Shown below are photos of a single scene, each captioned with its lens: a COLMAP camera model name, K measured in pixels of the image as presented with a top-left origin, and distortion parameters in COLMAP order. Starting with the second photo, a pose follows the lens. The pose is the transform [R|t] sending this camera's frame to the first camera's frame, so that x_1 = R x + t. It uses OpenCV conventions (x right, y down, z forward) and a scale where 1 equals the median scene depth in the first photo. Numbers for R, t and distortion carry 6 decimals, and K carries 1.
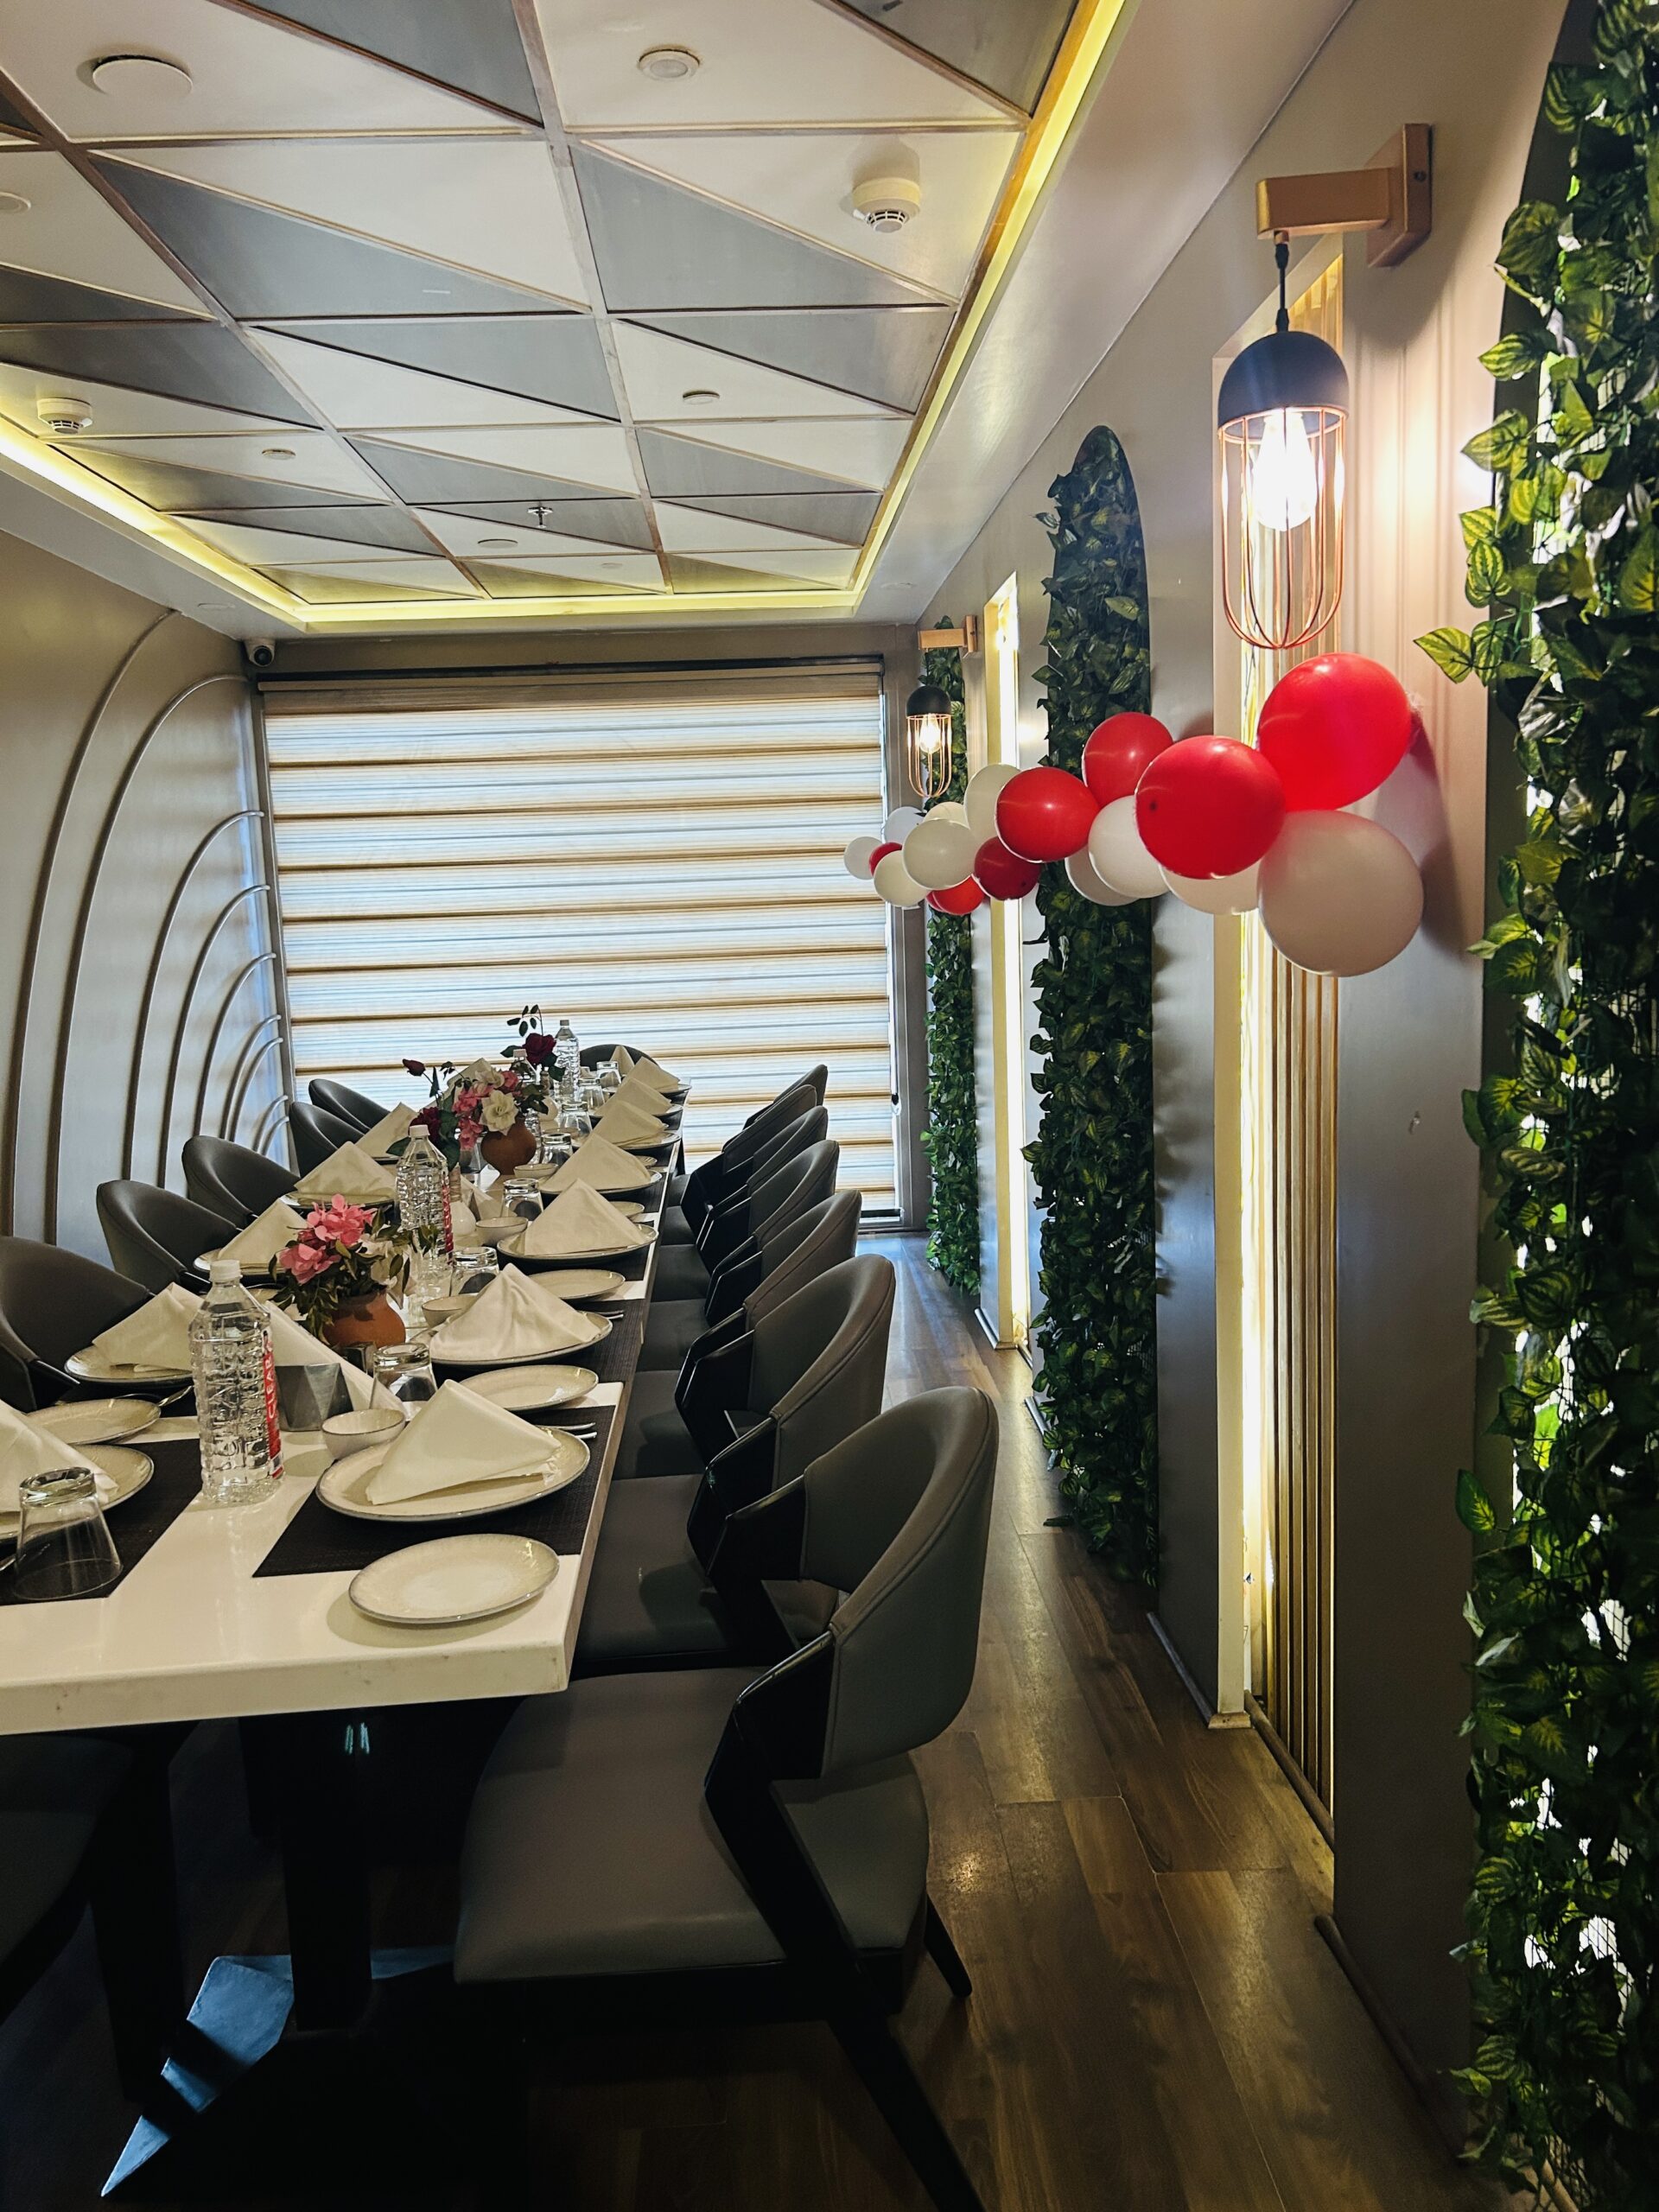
lens RADIAL K [[1668.4, 0, 816.0], [0, 1668.4, 1107.2], [0, 0, 1]] dist [0.044847, -0.039459]
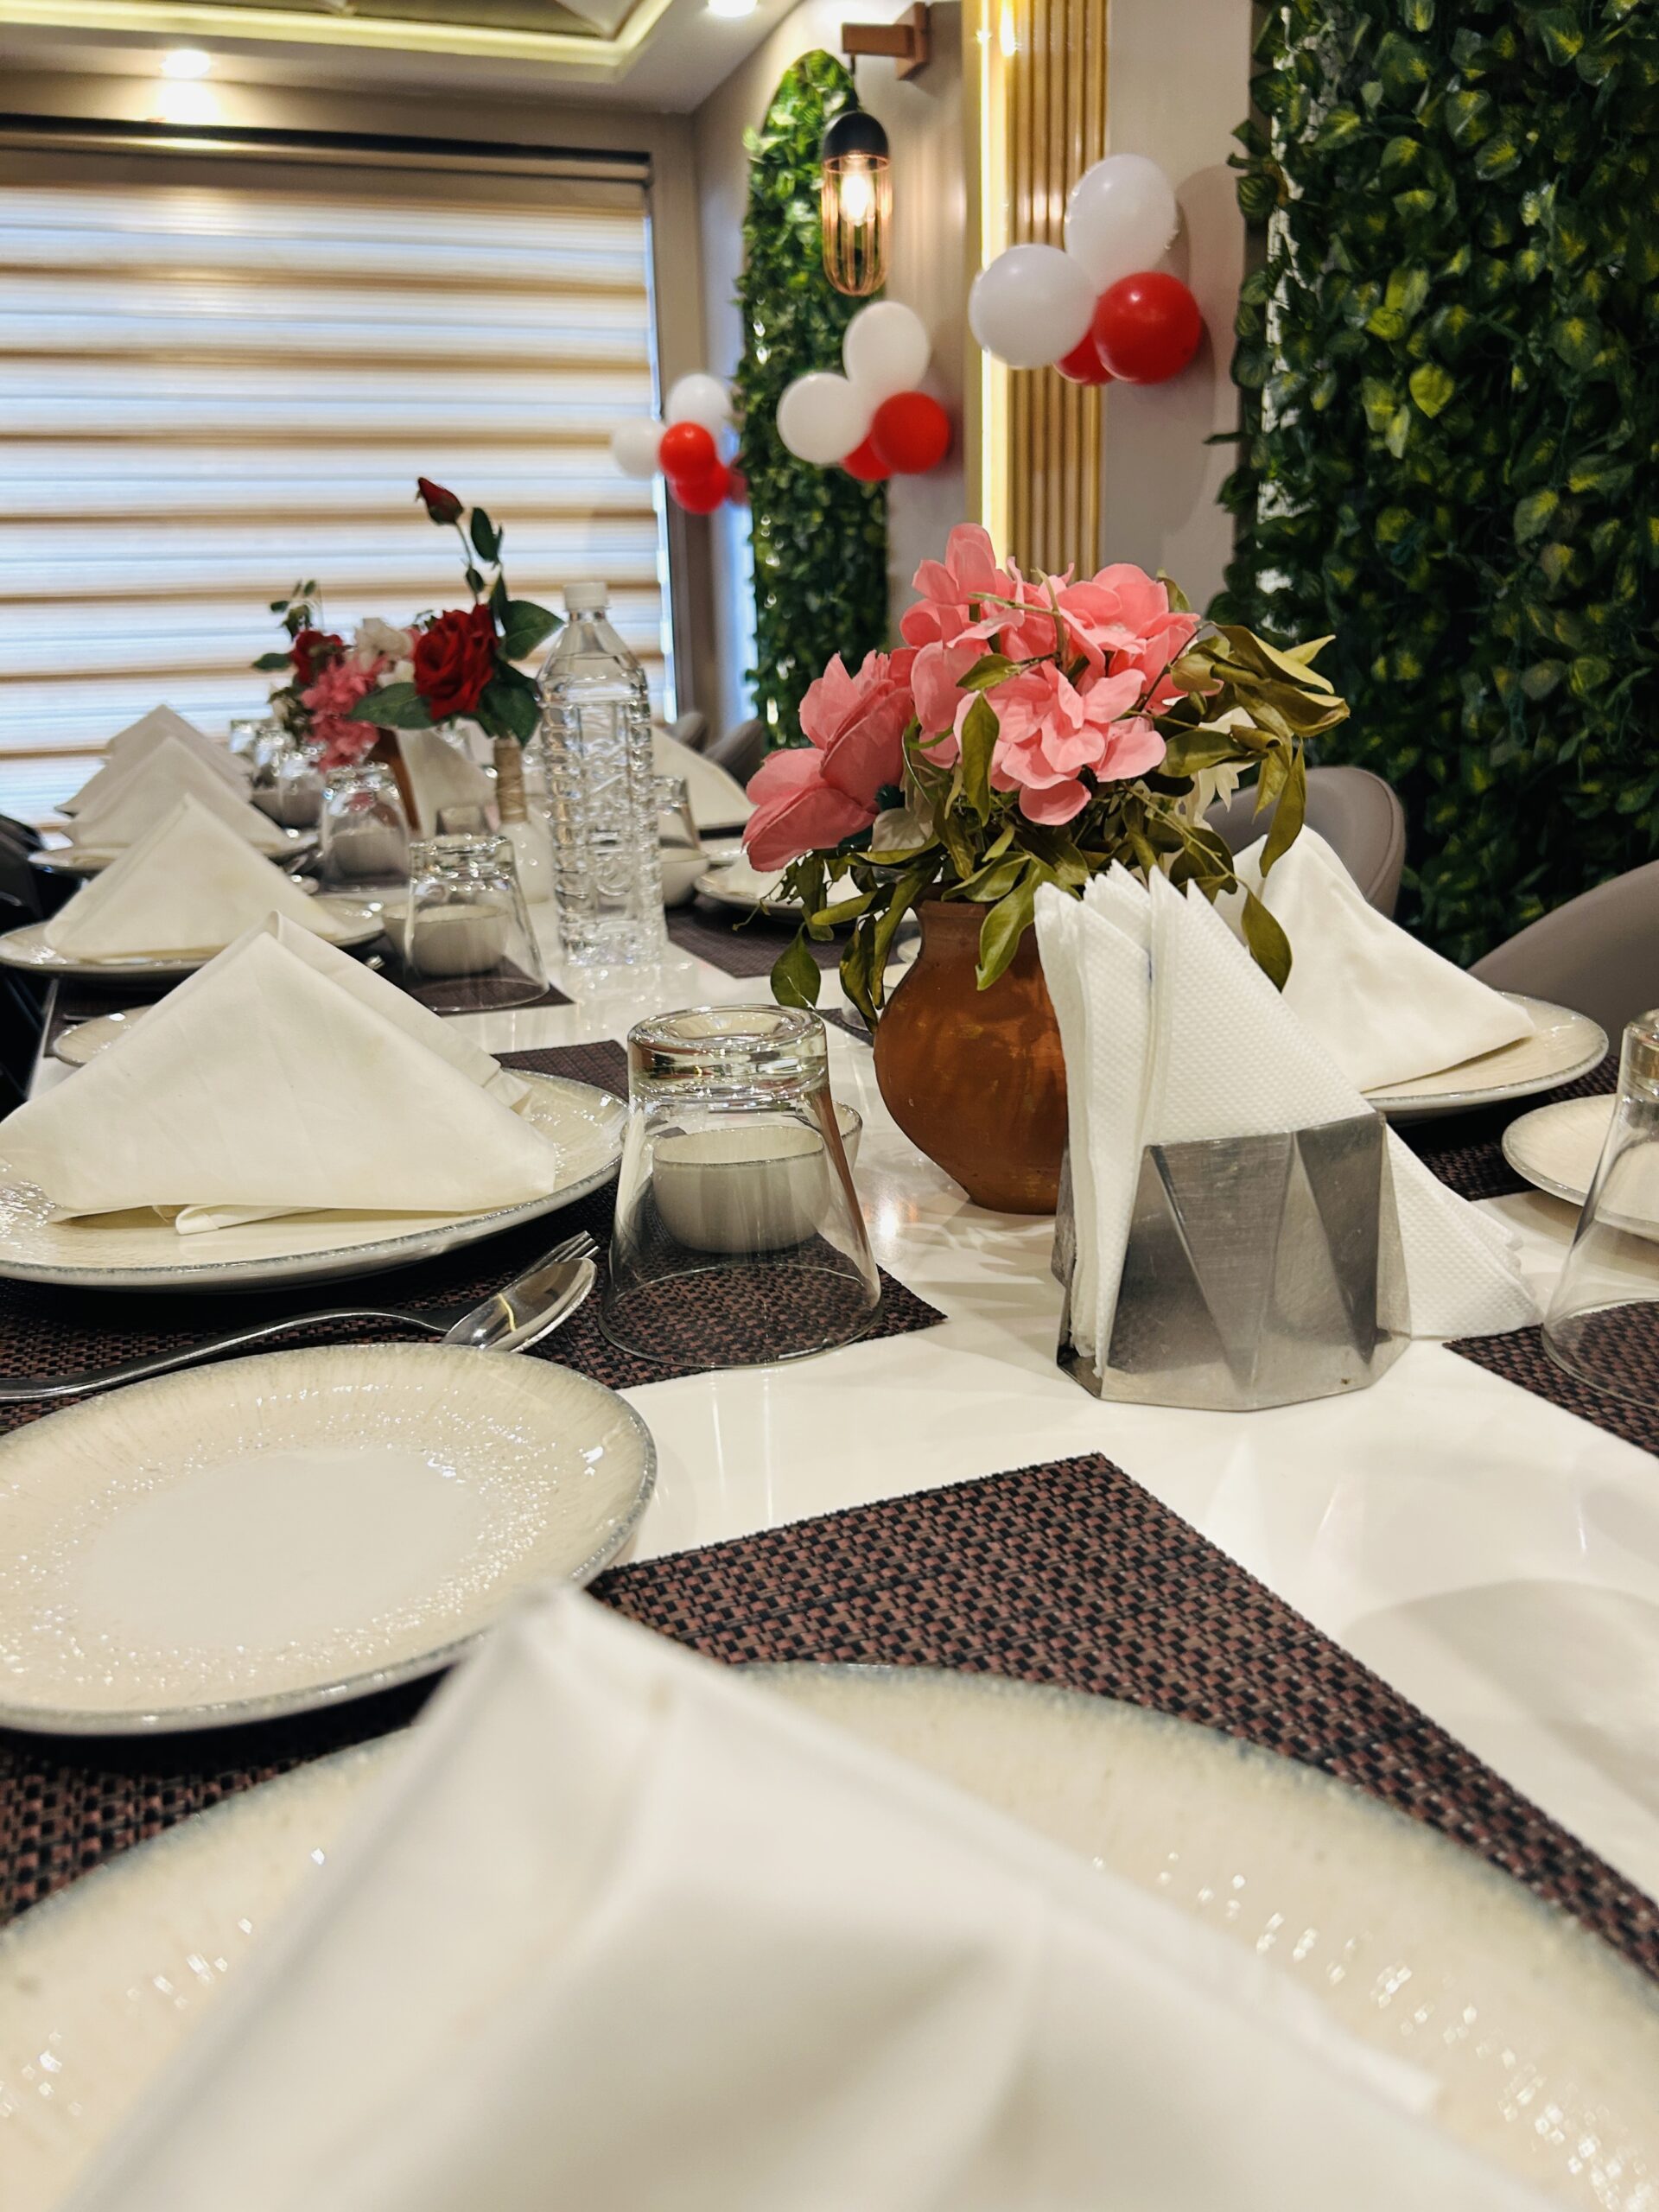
lens RADIAL K [[1701.8, 0, 801.1], [0, 1701.8, 1100.6], [0, 0, 1]] dist [0.010328, -0.019767]
pose [[0.952134, -0.077932, 0.295578, -0.250396], [0.041401, 0.990922, 0.127902, 0.064365], [-0.302863, -0.109542, 0.946718, 0.451477]]
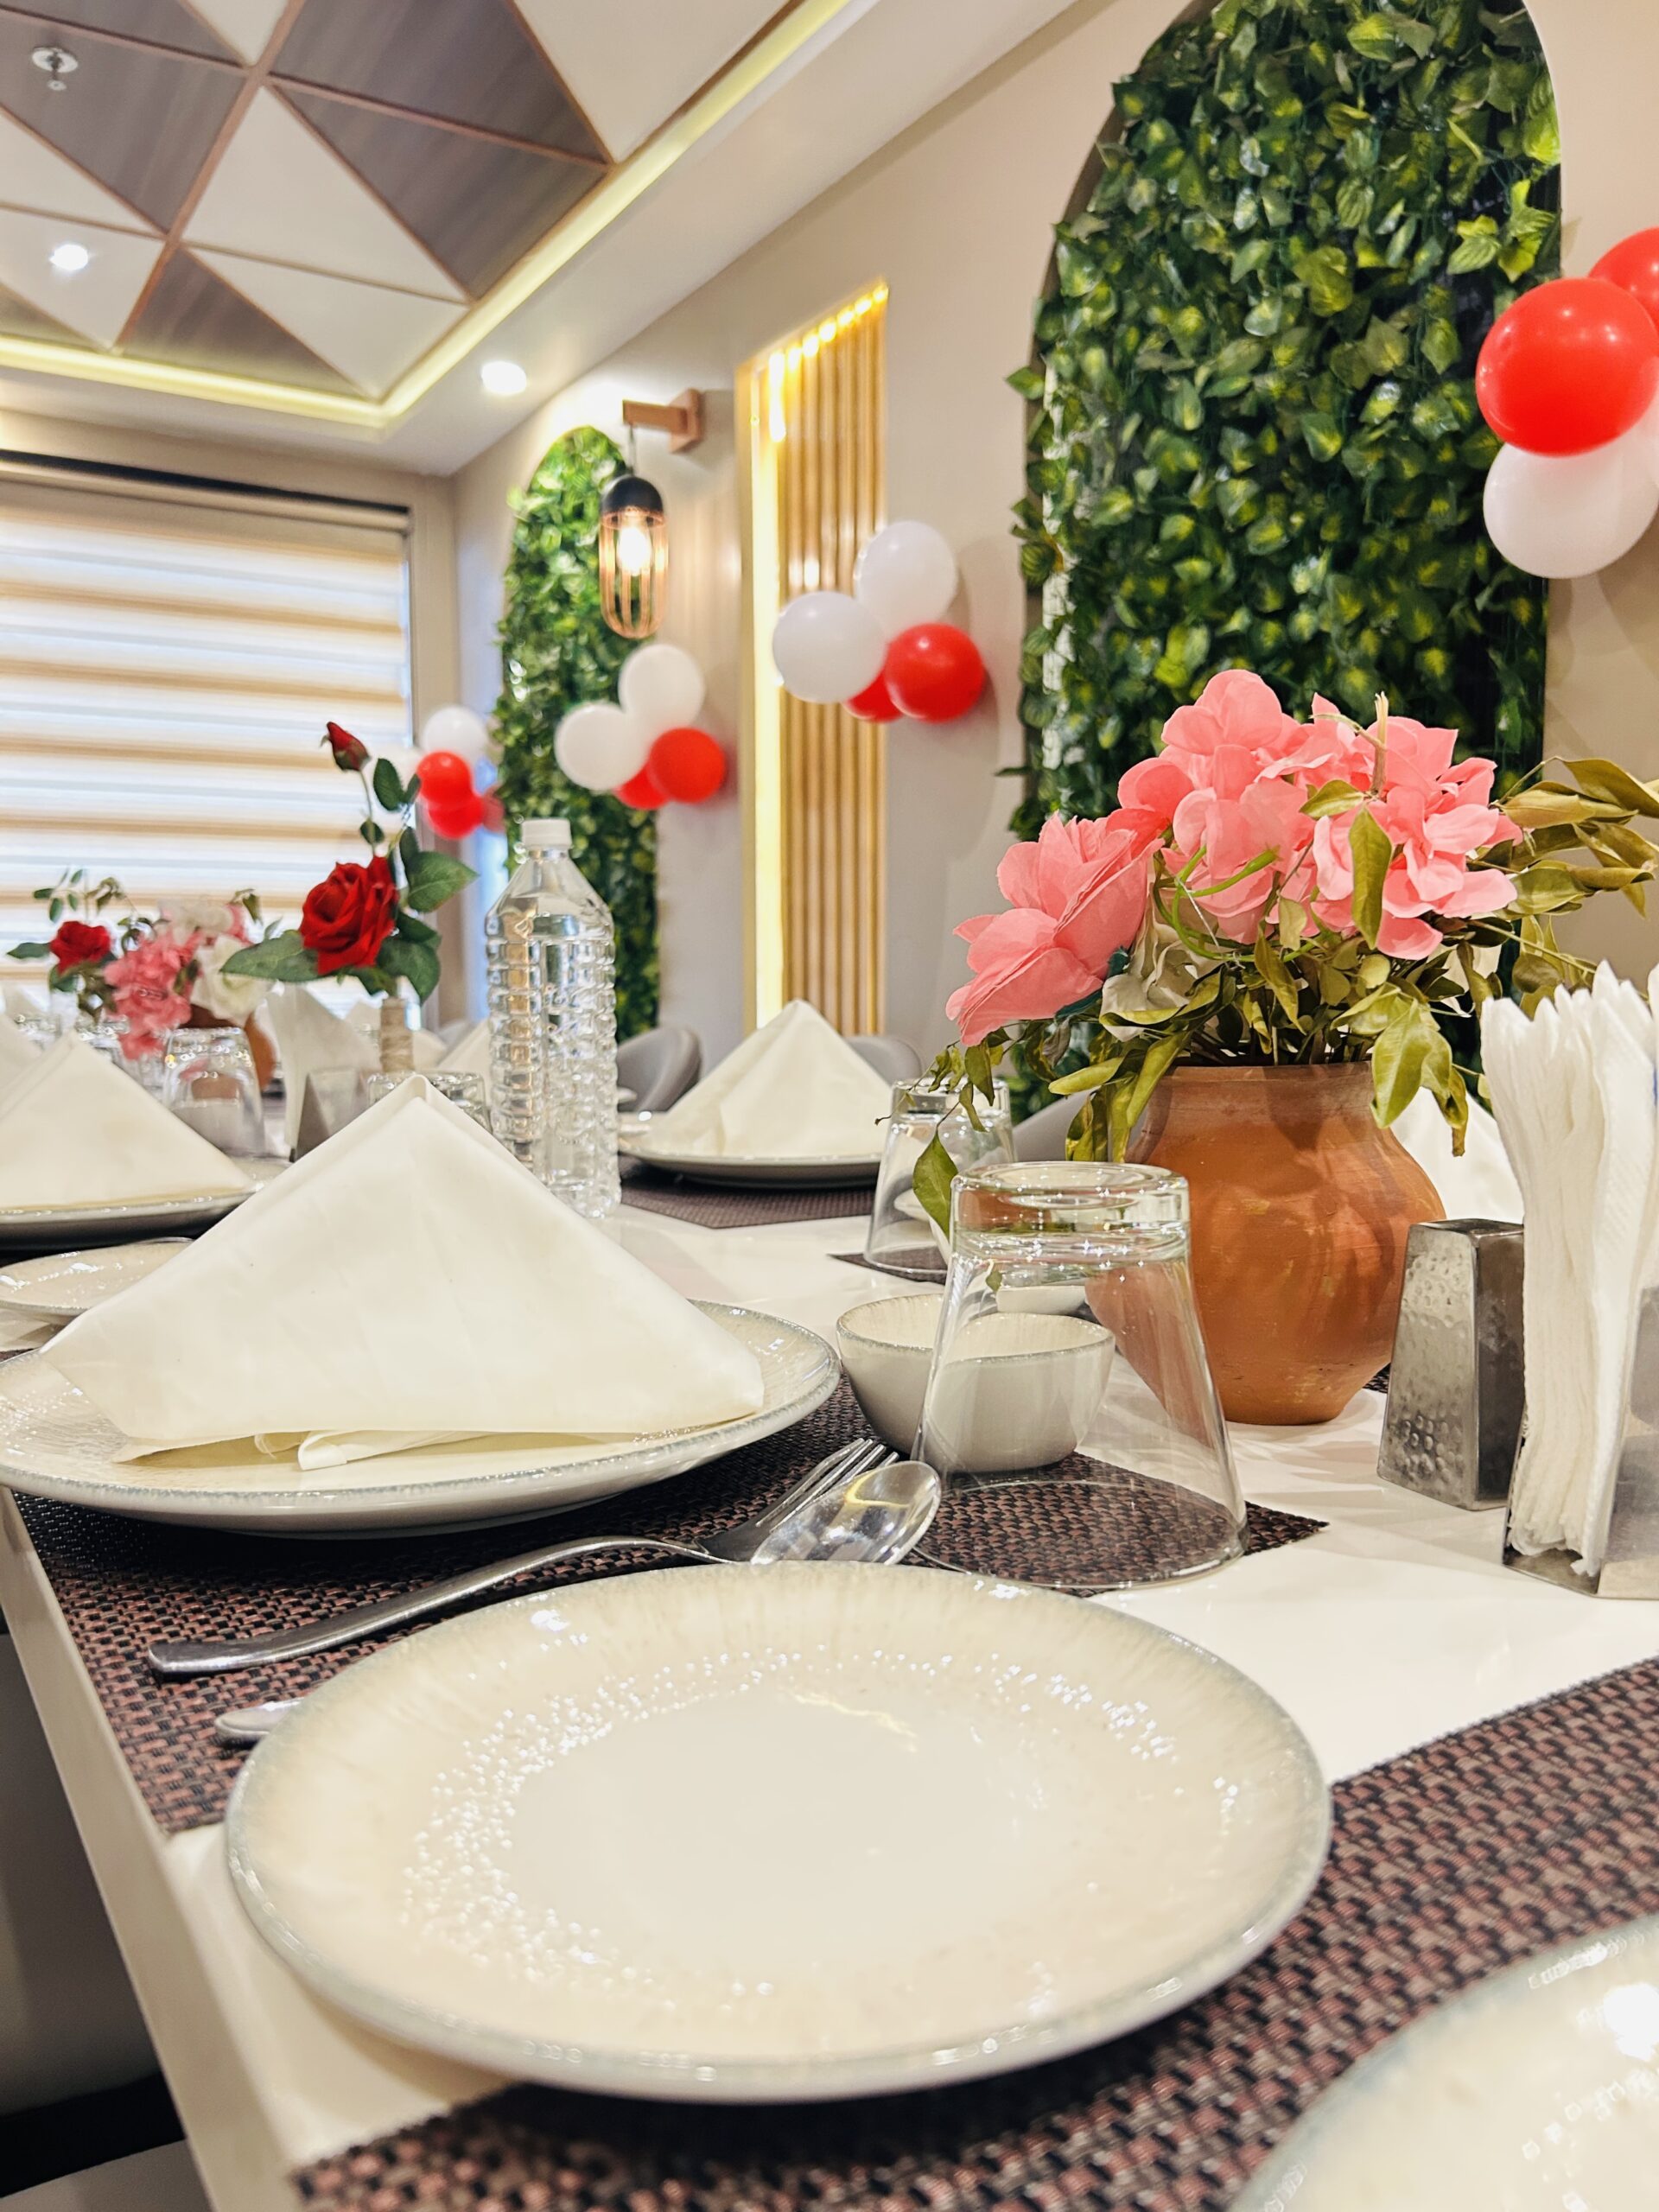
lens RADIAL K [[1701.8, 0, 801.1], [0, 1701.8, 1100.6], [0, 0, 1]] dist [0.010328, -0.019767]
pose [[0.880720, -0.004081, 0.473620, -0.290509], [0.039242, 0.997154, -0.064381, 0.078637], [-0.472009, 0.075287, 0.878373, 0.493582]]
